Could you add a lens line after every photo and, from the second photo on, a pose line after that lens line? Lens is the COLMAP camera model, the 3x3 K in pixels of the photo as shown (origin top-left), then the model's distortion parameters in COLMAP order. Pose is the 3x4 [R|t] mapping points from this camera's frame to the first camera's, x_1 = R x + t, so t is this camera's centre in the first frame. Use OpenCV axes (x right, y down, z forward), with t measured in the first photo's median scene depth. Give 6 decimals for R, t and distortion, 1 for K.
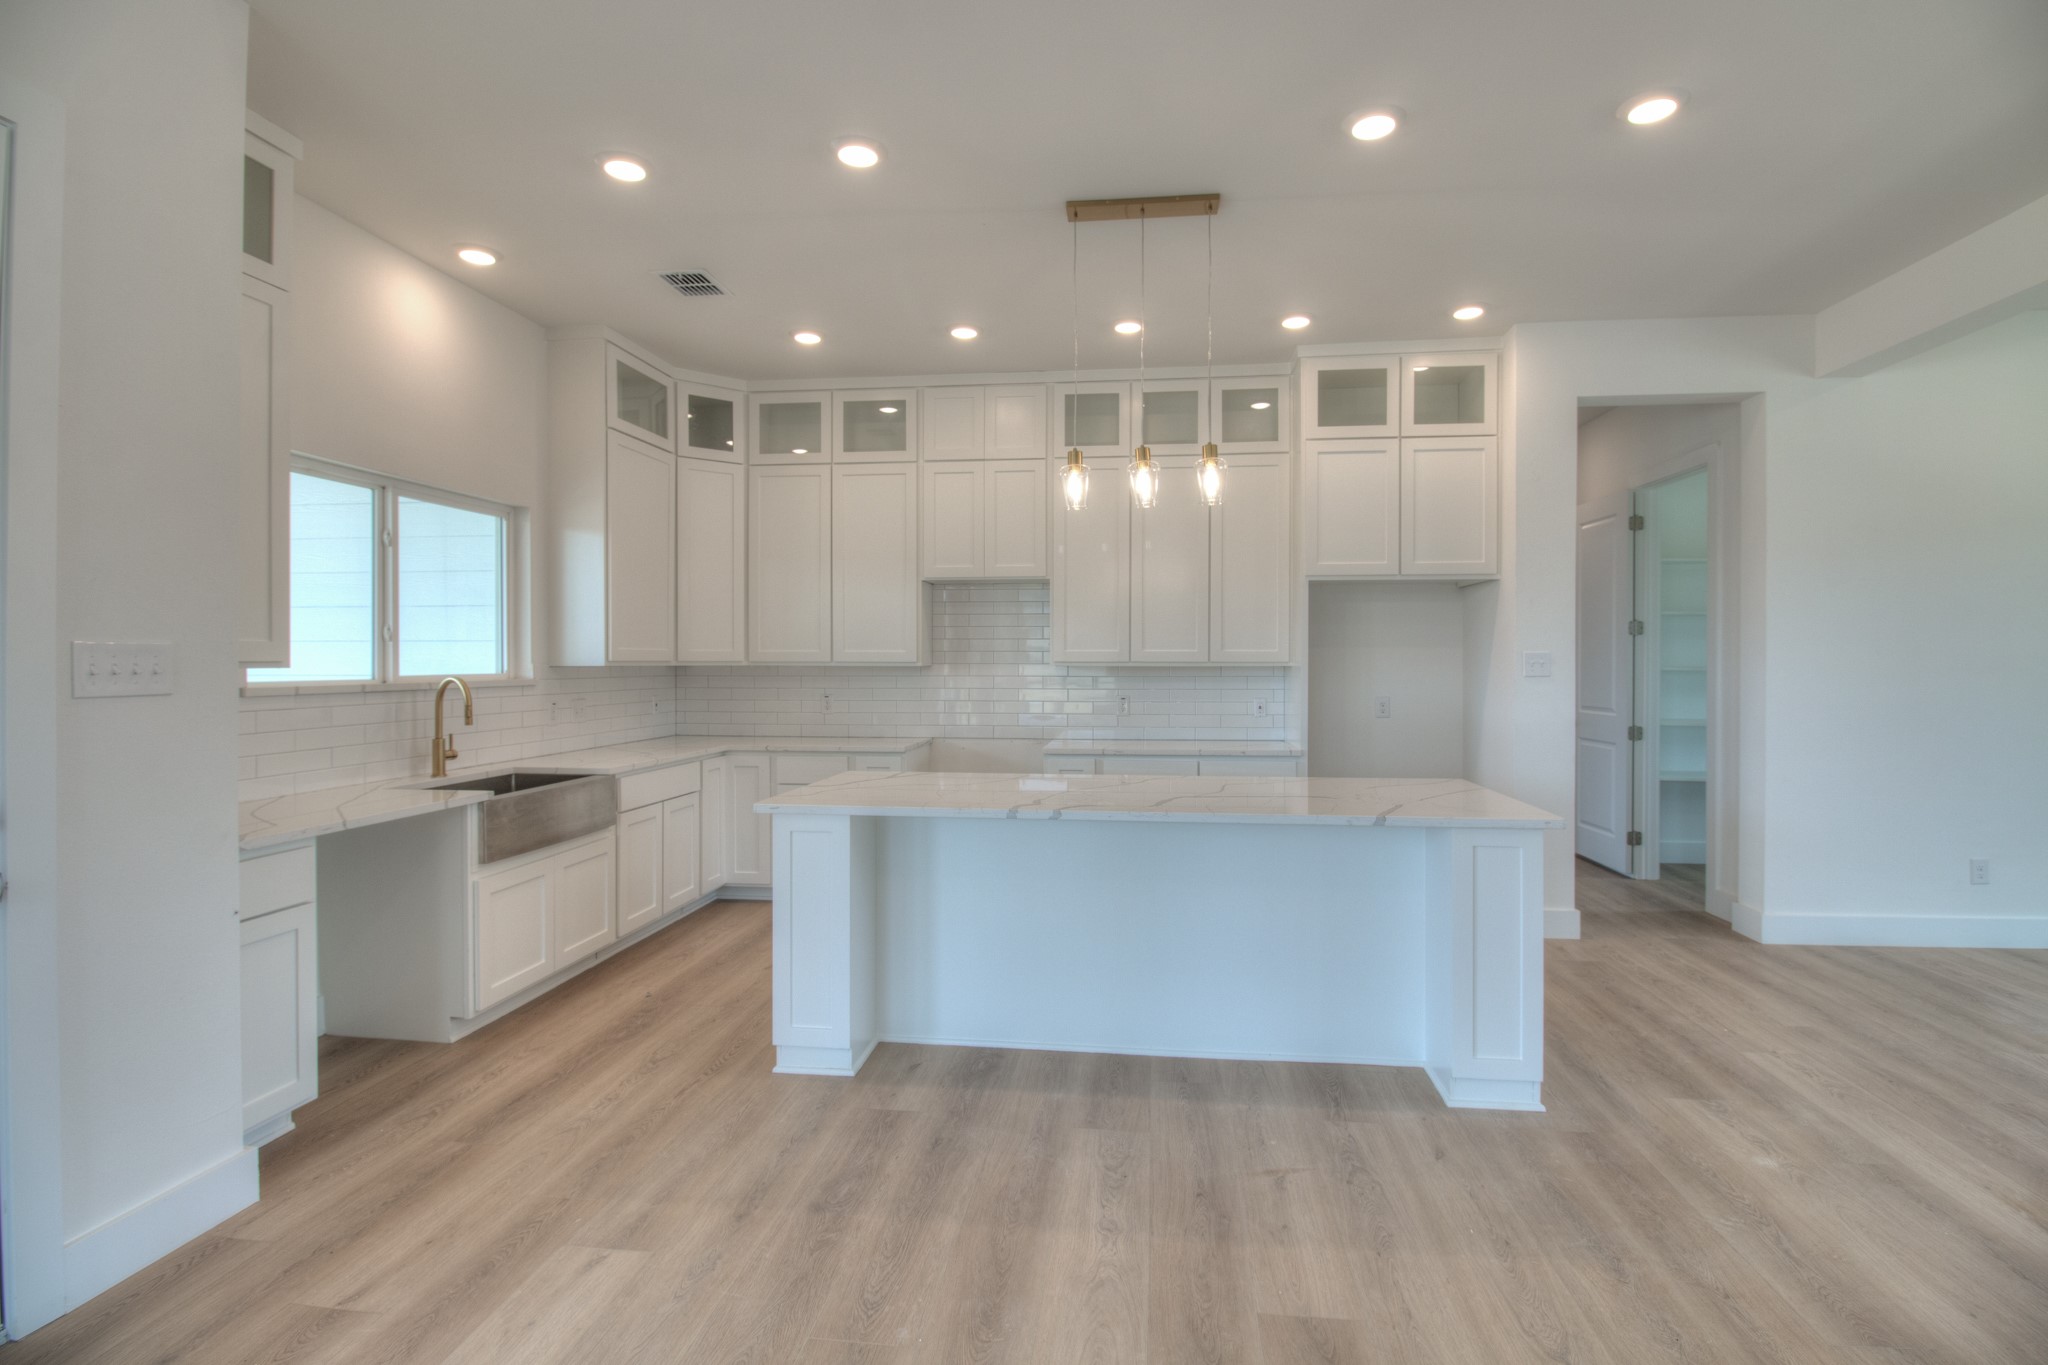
lens RADIAL K [[940.1, 0, 1049.1], [0, 940.1, 666.1], [0, 0, 1]] dist [-0.012683, -0.000612]
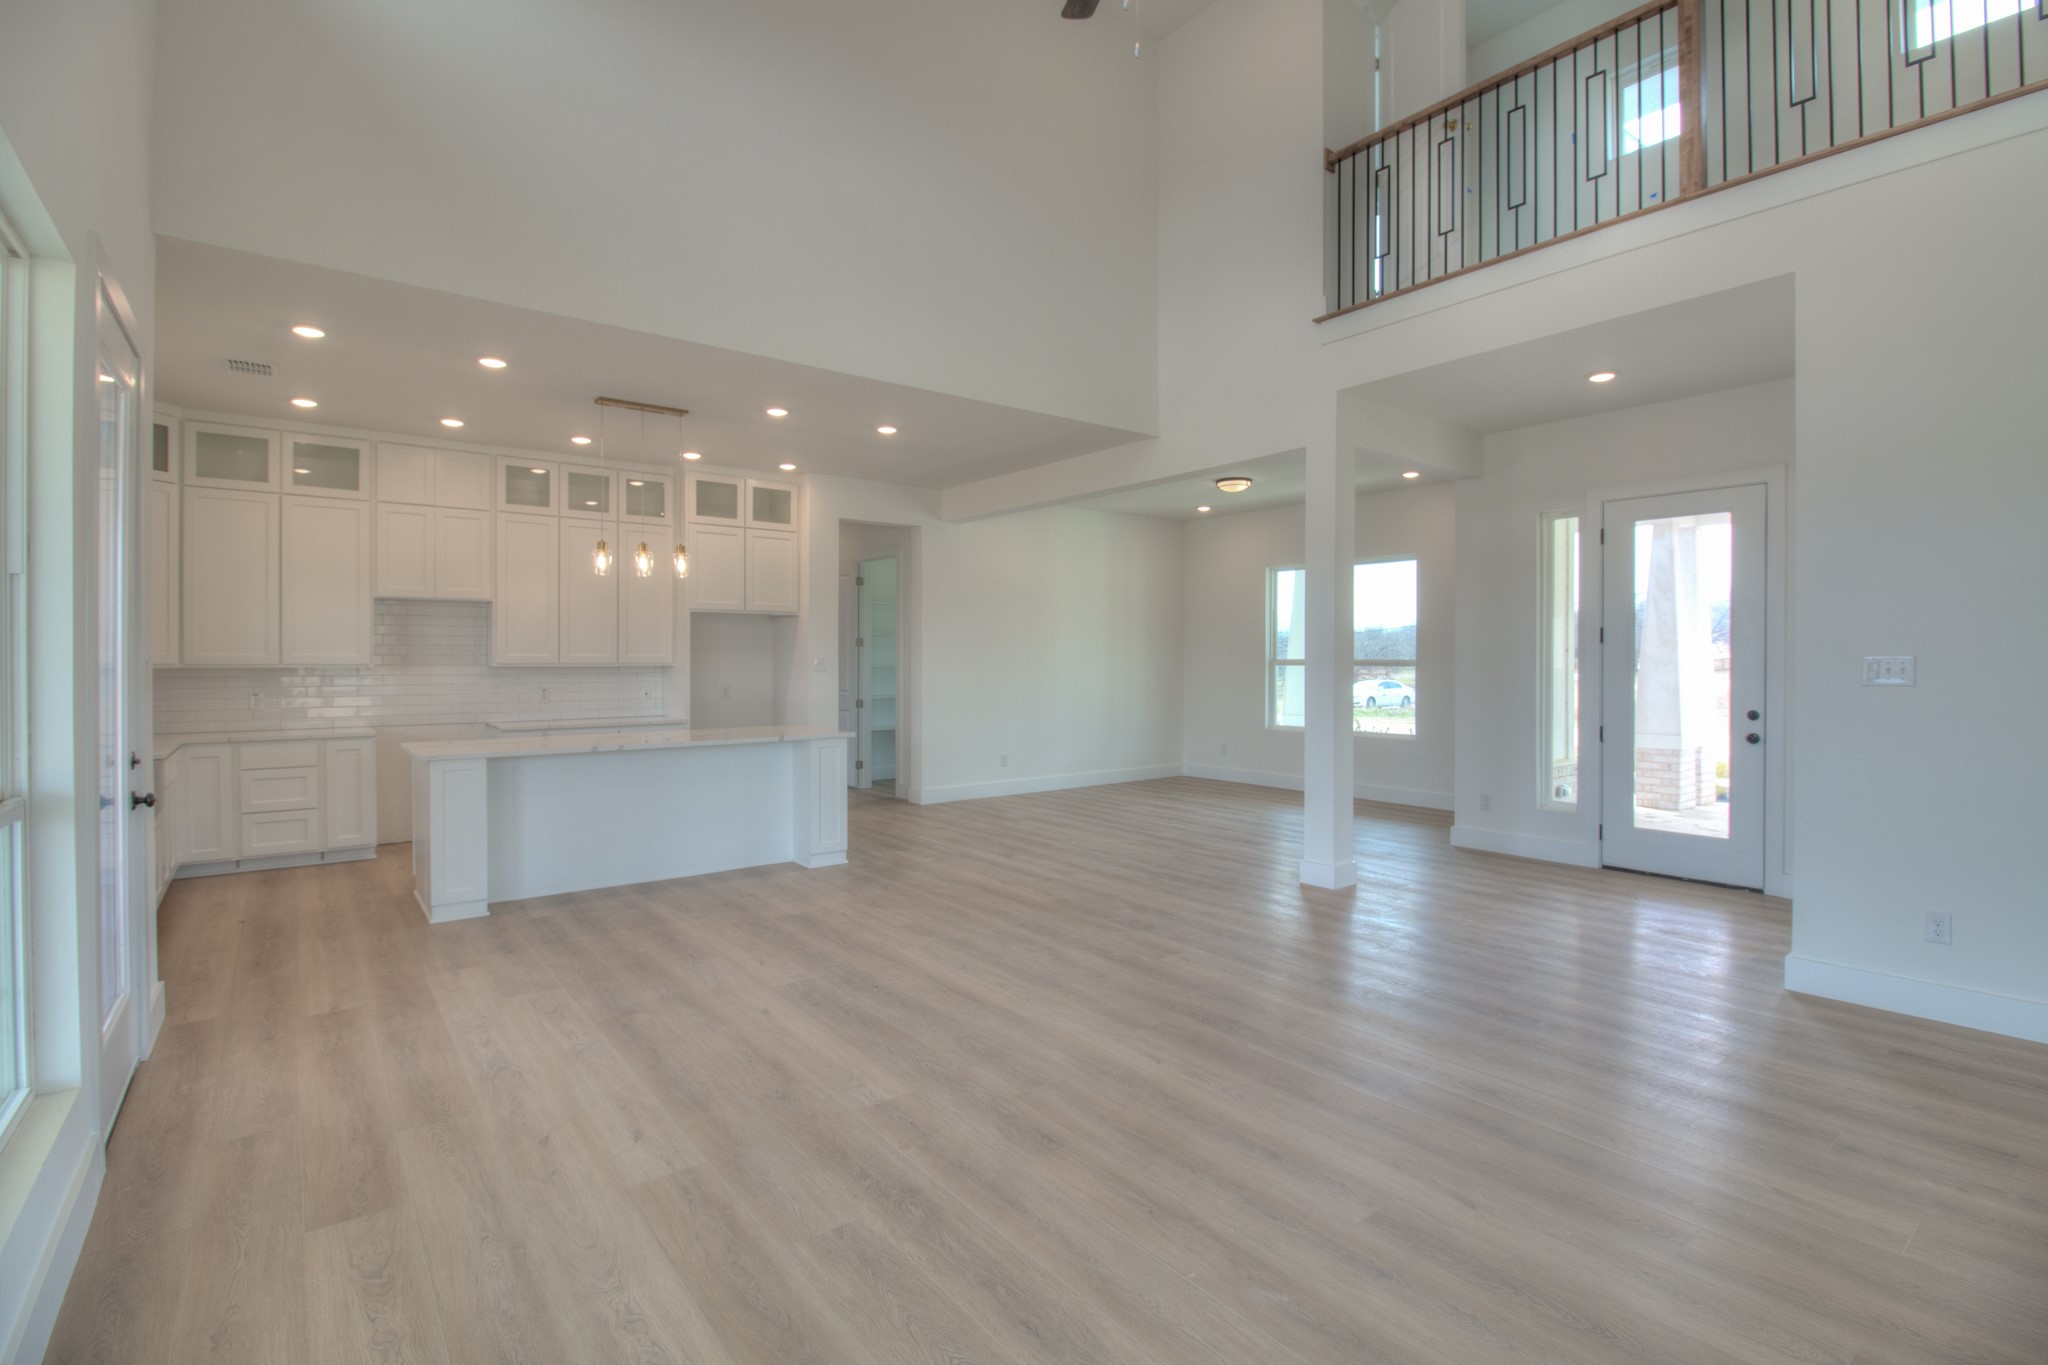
lens RADIAL K [[964.4, 0, 1035.6], [0, 964.4, 651.9], [0, 0, 1]] dist [-0.017692, -0.000286]
pose [[0.710179, 0.004449, 0.704007, -0.470954], [0.003624, 0.999944, -0.009975, -0.005697], [-0.704012, 0.009635, 0.710123, -0.584375]]
